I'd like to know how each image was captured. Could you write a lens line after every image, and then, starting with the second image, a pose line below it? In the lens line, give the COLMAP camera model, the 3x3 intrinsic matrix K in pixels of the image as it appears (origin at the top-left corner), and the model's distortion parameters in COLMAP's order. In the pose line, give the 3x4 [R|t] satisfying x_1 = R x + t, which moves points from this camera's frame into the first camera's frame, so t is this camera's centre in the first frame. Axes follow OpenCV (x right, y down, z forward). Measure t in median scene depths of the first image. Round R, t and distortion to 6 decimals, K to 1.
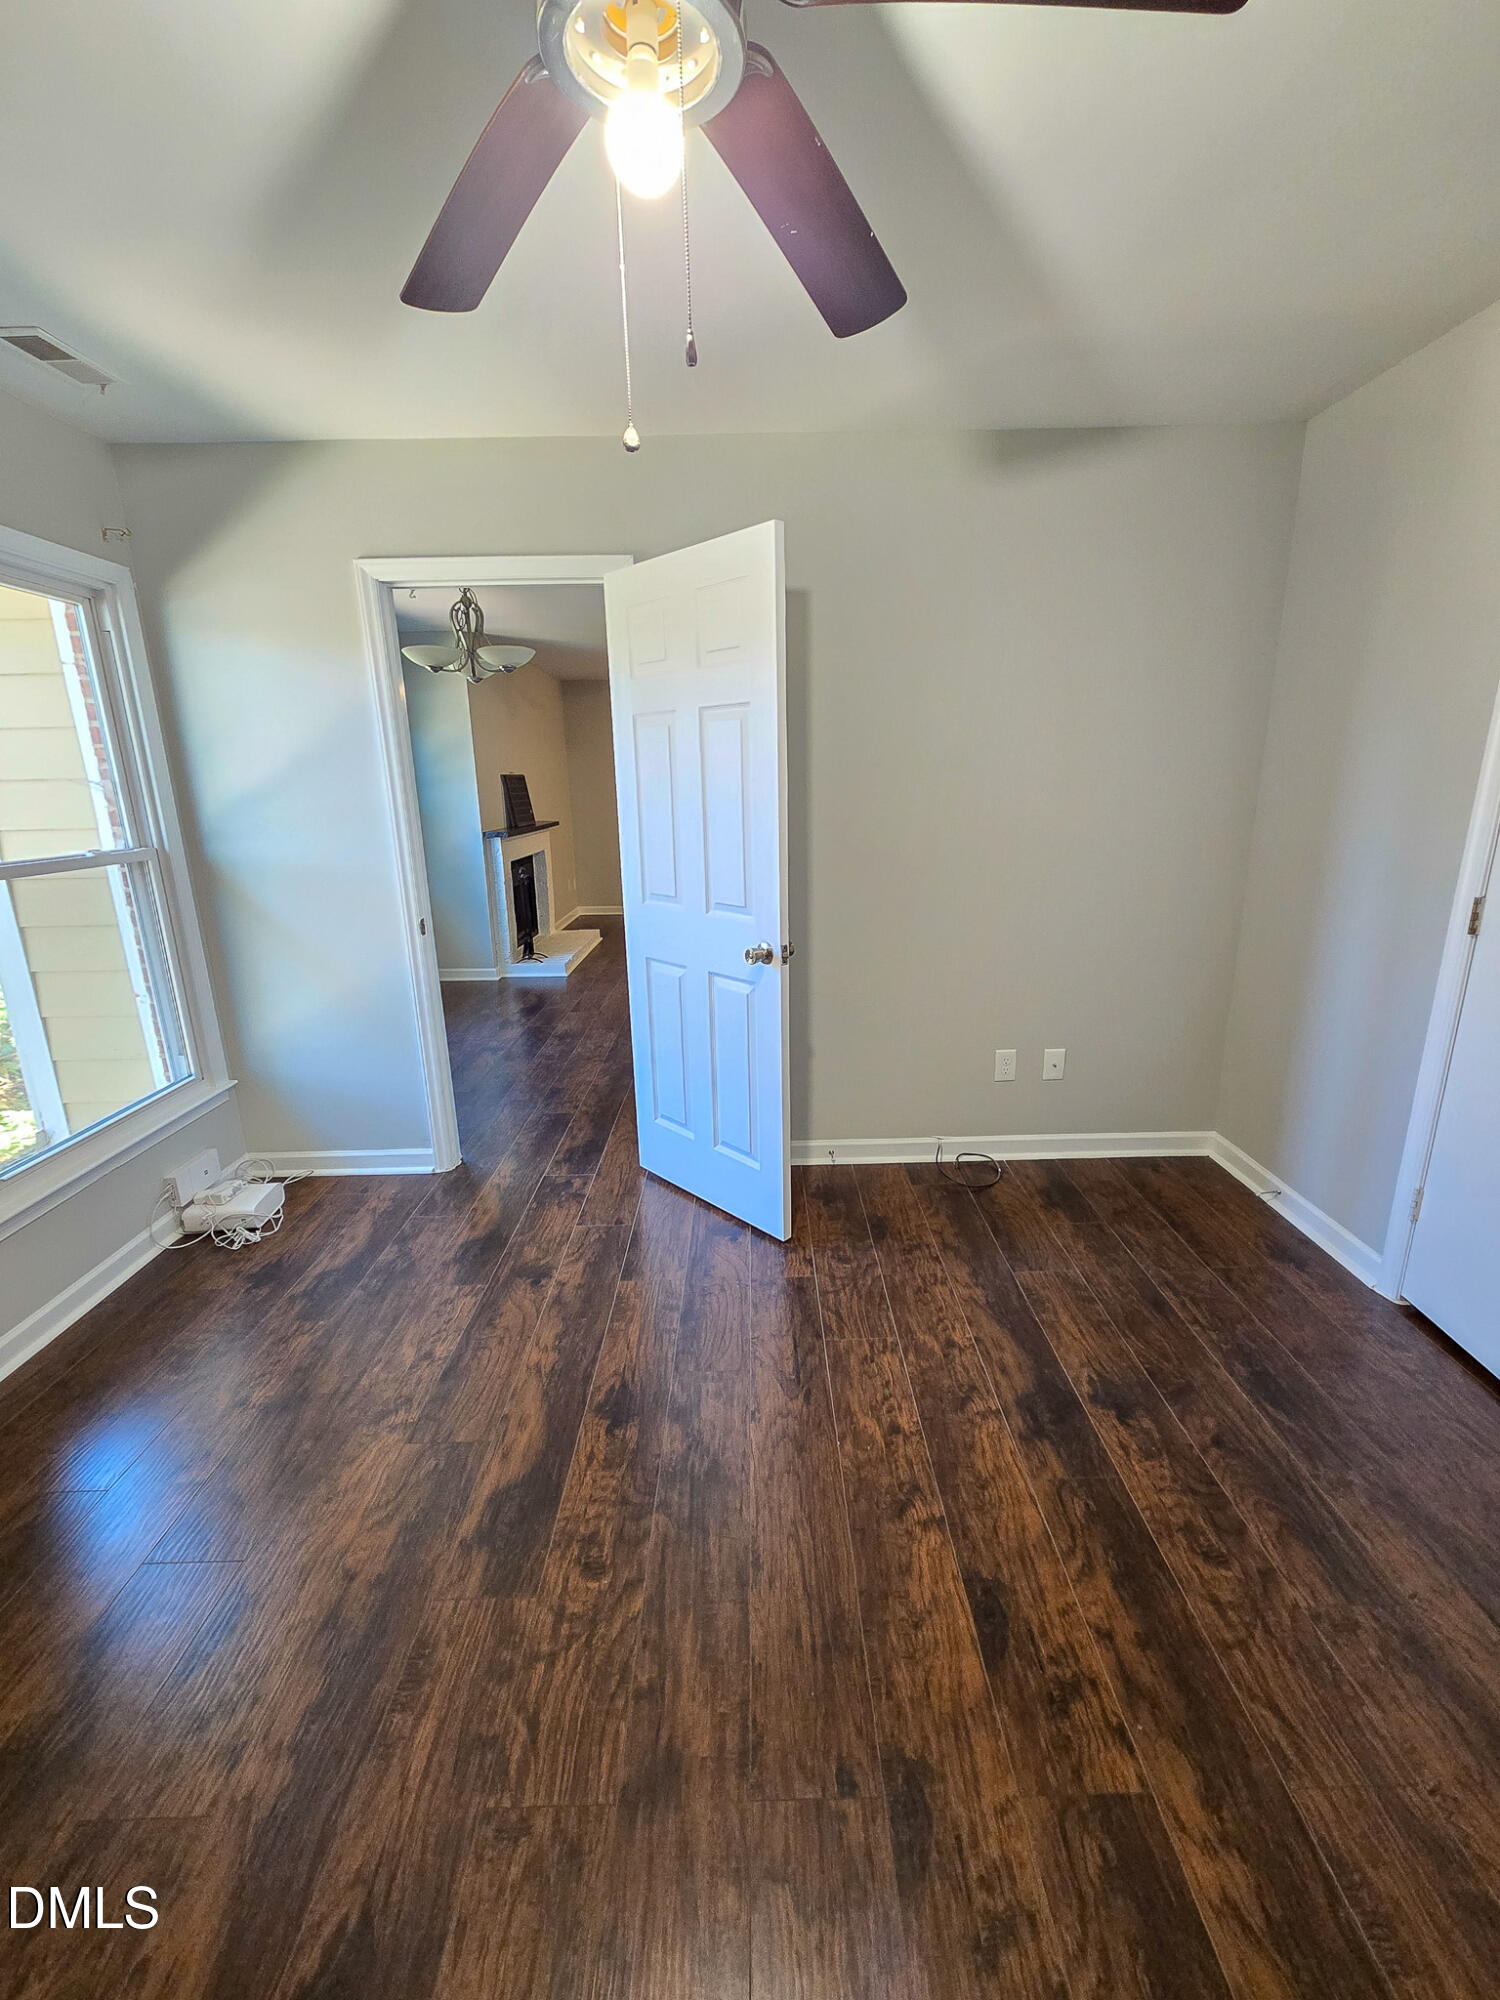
lens RADIAL K [[816.0, 0, 759.2], [0, 816.0, 996.1], [0, 0, 1]] dist [-0.001311, -0.000881]
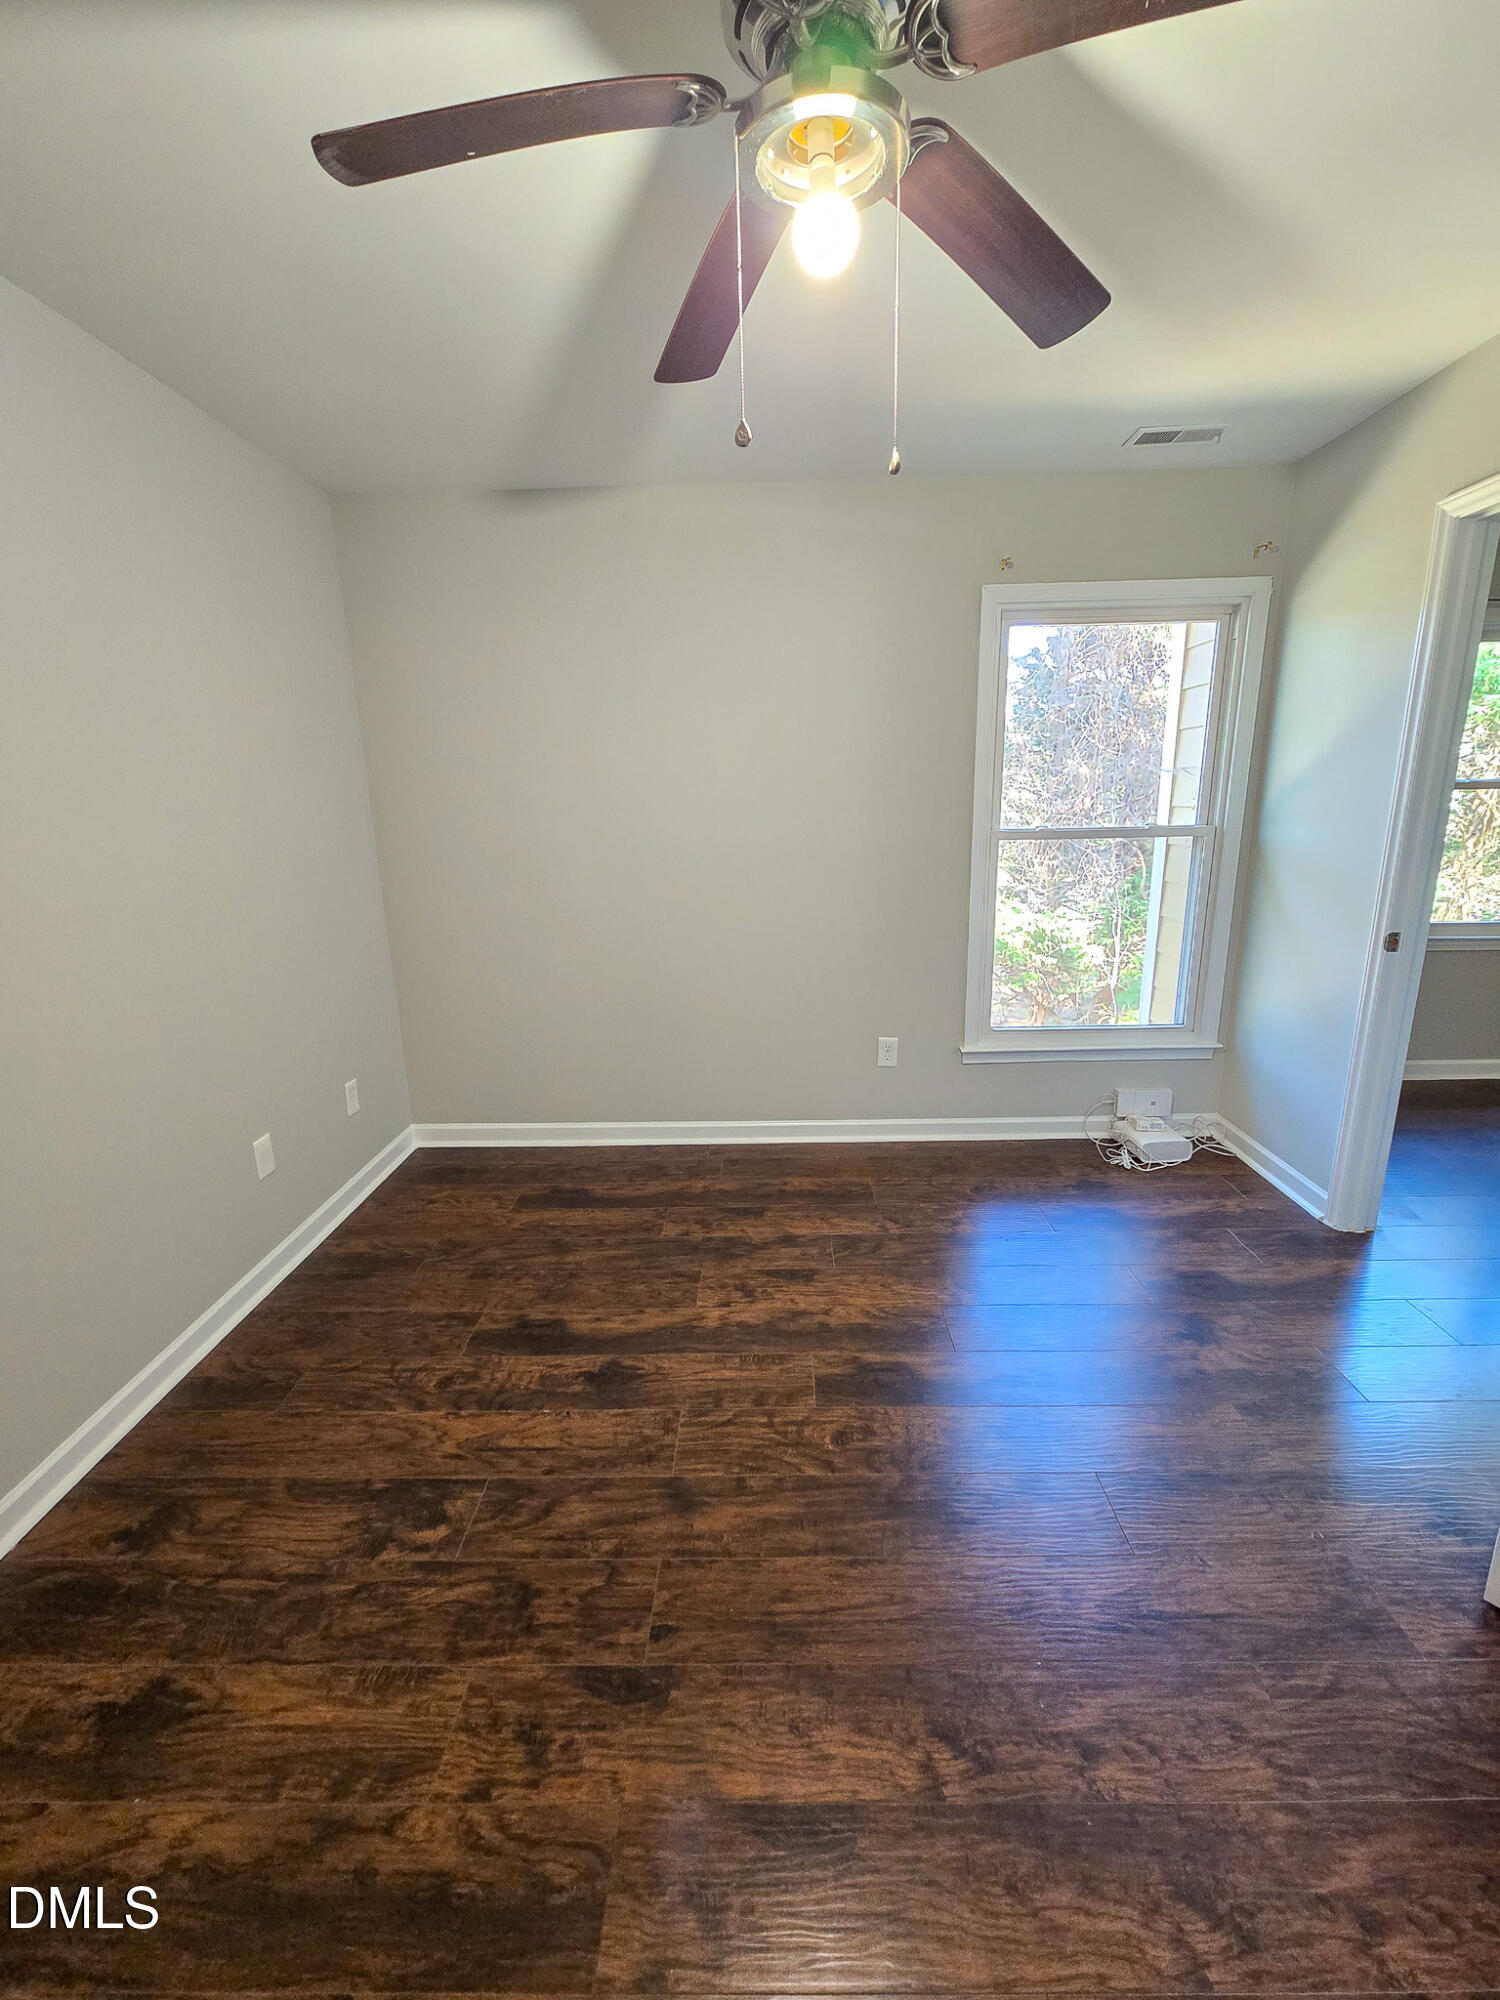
lens RADIAL K [[816.0, 0, 755.1], [0, 816.0, 980.8], [0, 0, 1]] dist [-0.001311, -0.000881]
pose [[-0.023739, 0.244661, -0.969318, 0.751232], [-0.234468, 0.941185, 0.243303, -0.175897], [0.971834, 0.233050, 0.035023, 0.647142]]
